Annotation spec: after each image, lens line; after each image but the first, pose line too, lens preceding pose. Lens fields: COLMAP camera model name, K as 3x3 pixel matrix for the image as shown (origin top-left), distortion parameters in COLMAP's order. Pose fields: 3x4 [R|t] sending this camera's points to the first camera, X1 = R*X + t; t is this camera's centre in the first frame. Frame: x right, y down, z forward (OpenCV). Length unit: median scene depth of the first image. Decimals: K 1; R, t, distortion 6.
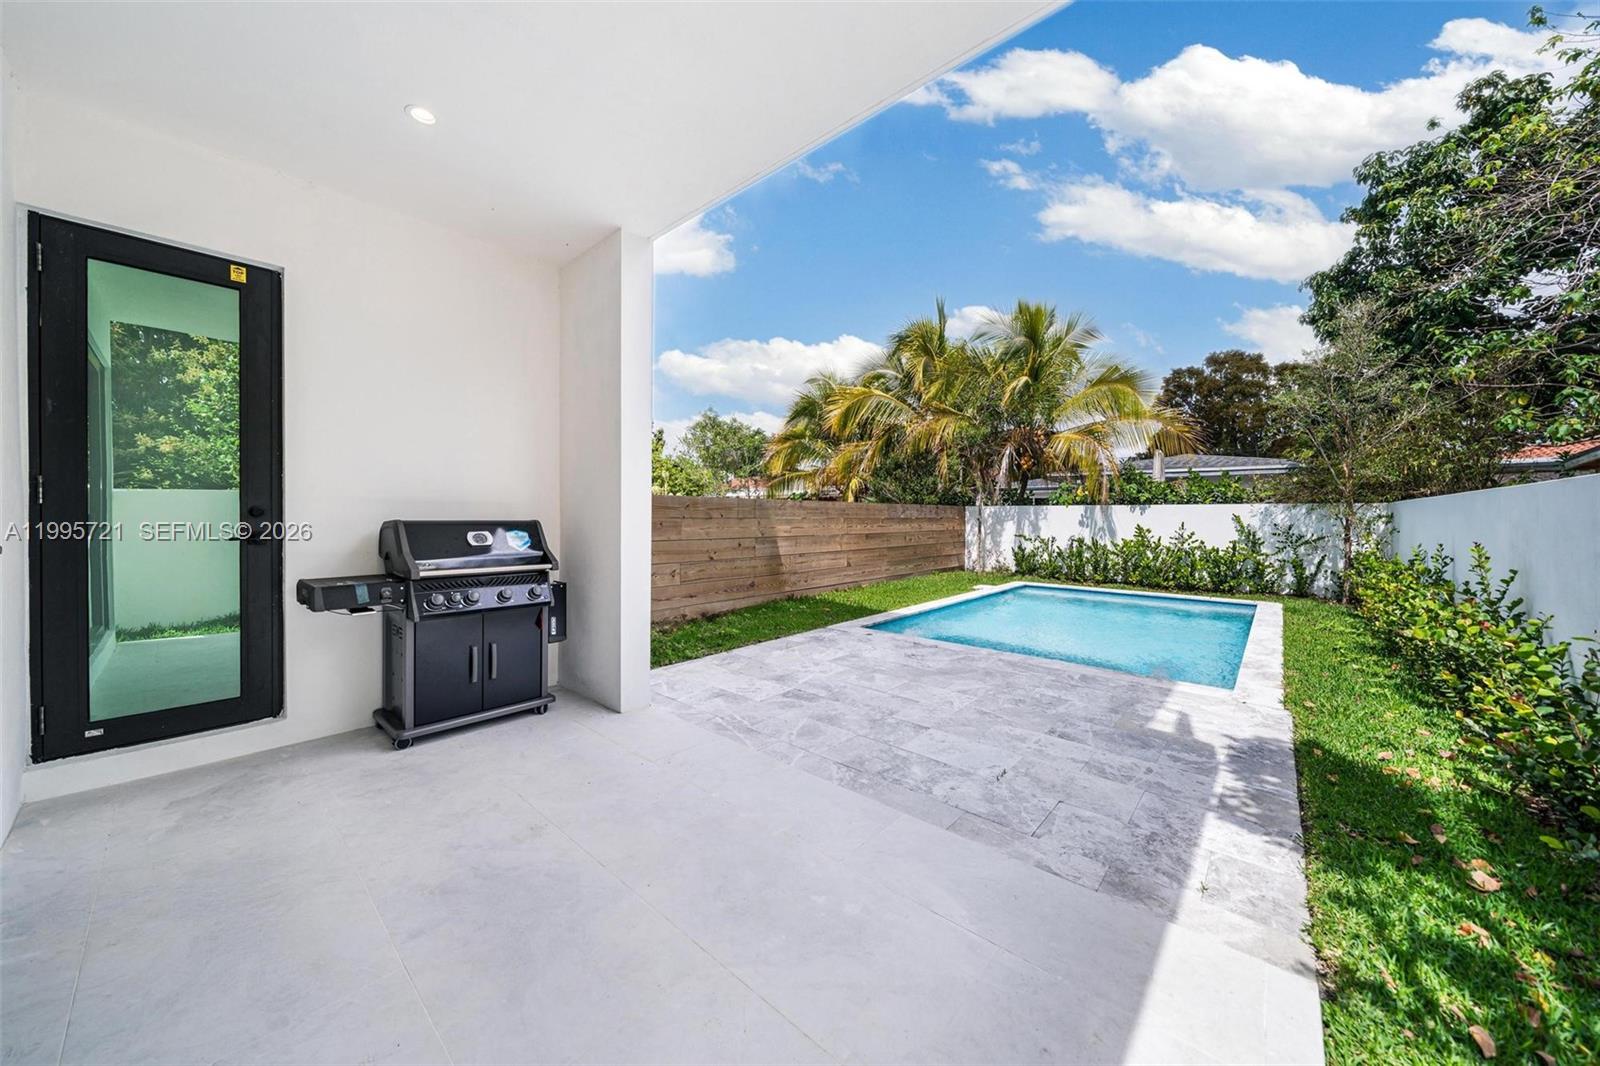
lens RADIAL K [[524.8, 0, 814.4], [0, 524.8, 522.1], [0, 0, 1]] dist [-0.005045, 0.000416]
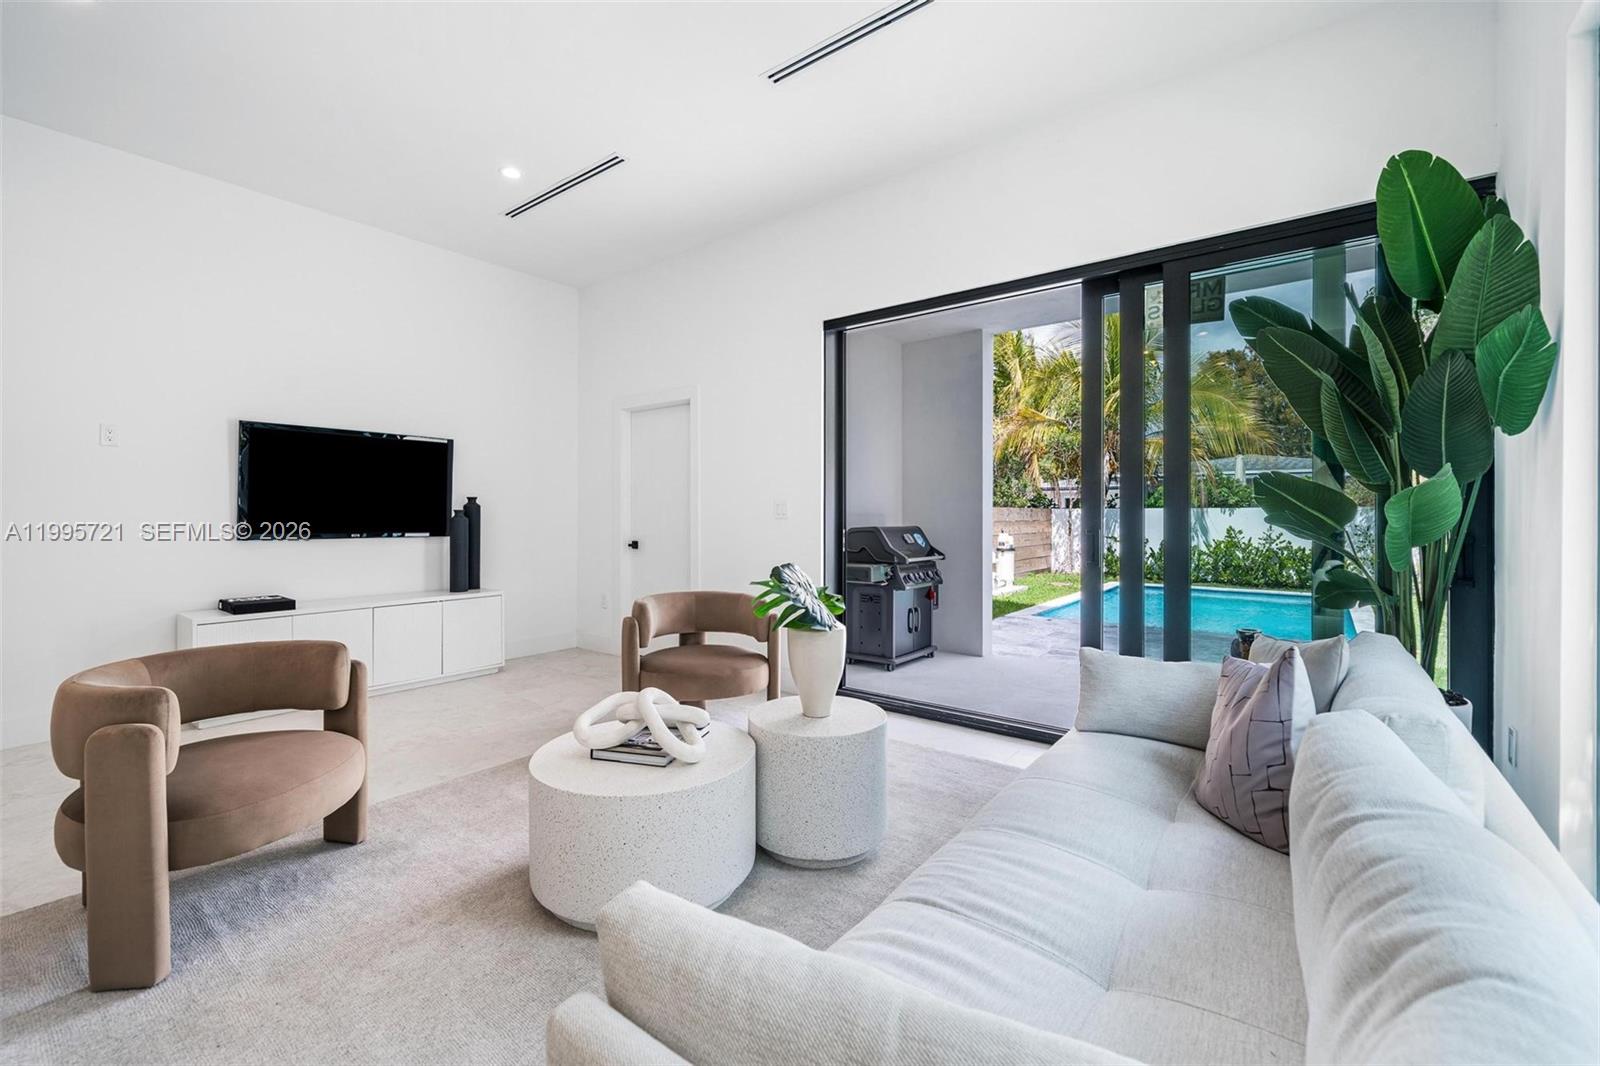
lens RADIAL K [[679.2, 0, 786.1], [0, 679.2, 519.1], [0, 0, 1]] dist [-0.011881, 0.000590]
pose [[0.998212, 0.004153, 0.059636, -0.357294], [-0.003360, 0.999905, -0.013386, 0.011298], [-0.059686, 0.013161, 0.998130, -0.311027]]
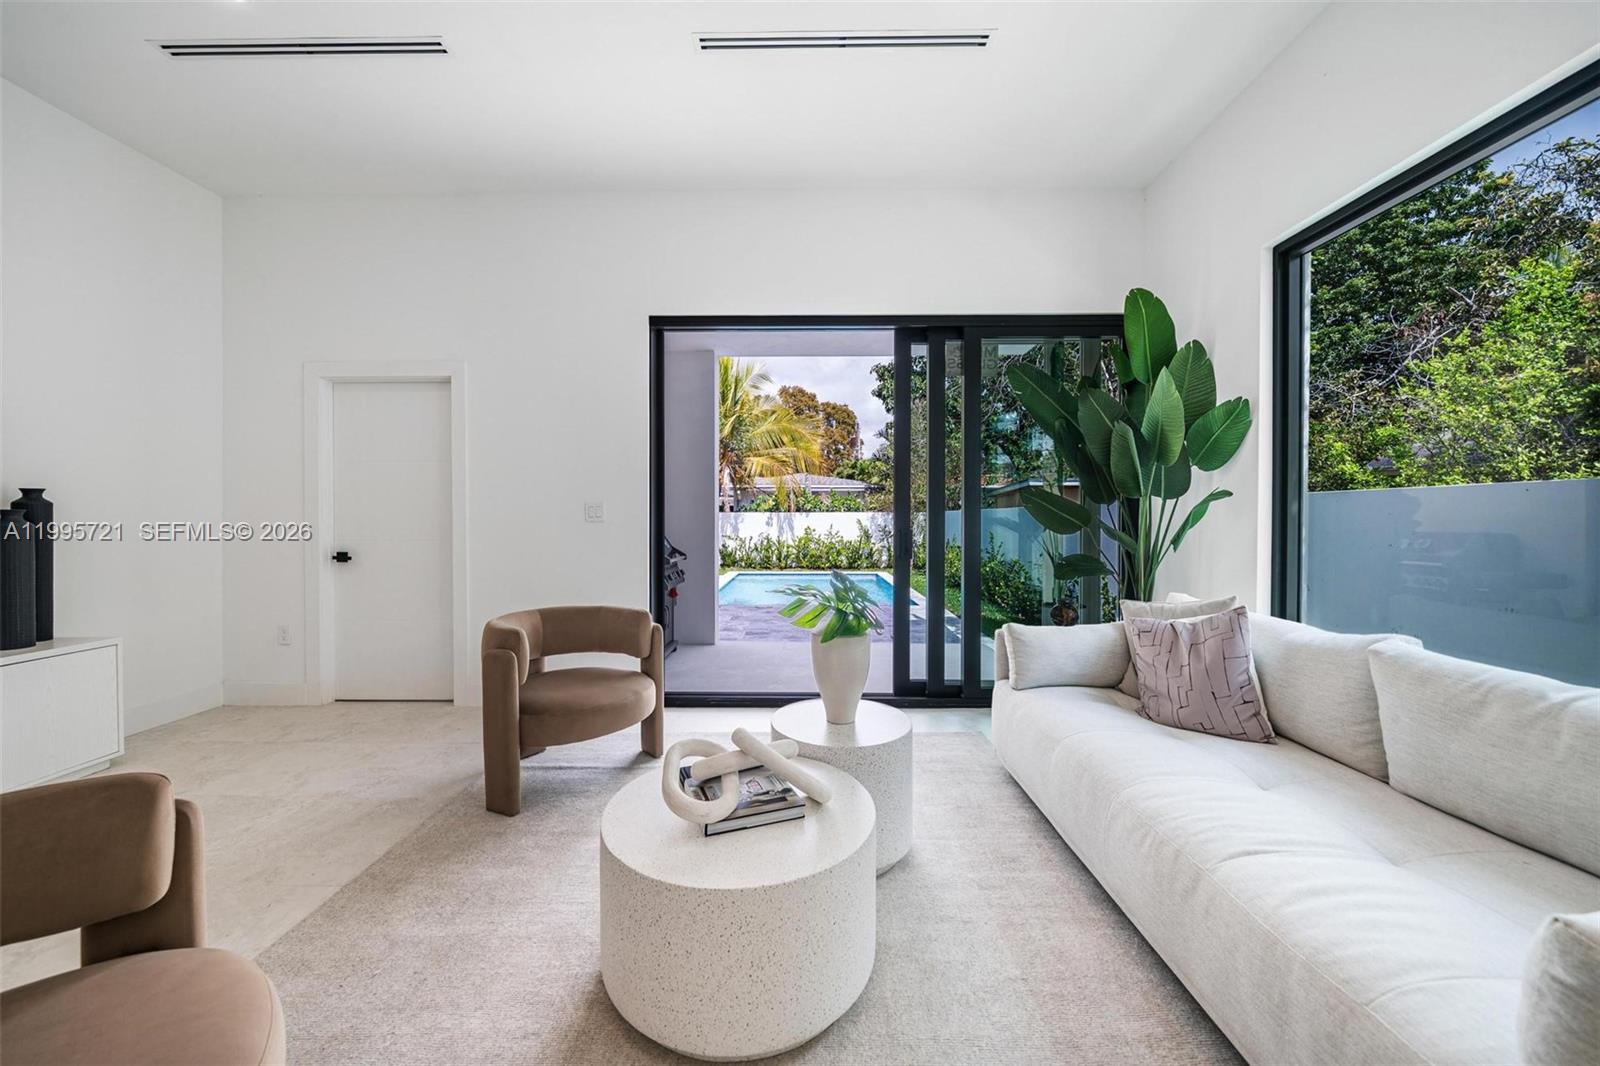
lens RADIAL K [[604.2, 0, 793.6], [0, 604.2, 524.0], [0, 0, 1]] dist [-0.000536, -0.000098]
pose [[0.751688, -0.003347, 0.659511, -0.492219], [0.009816, 0.999933, -0.006113, 0.009480], [-0.659446, 0.011069, 0.751670, -0.213472]]
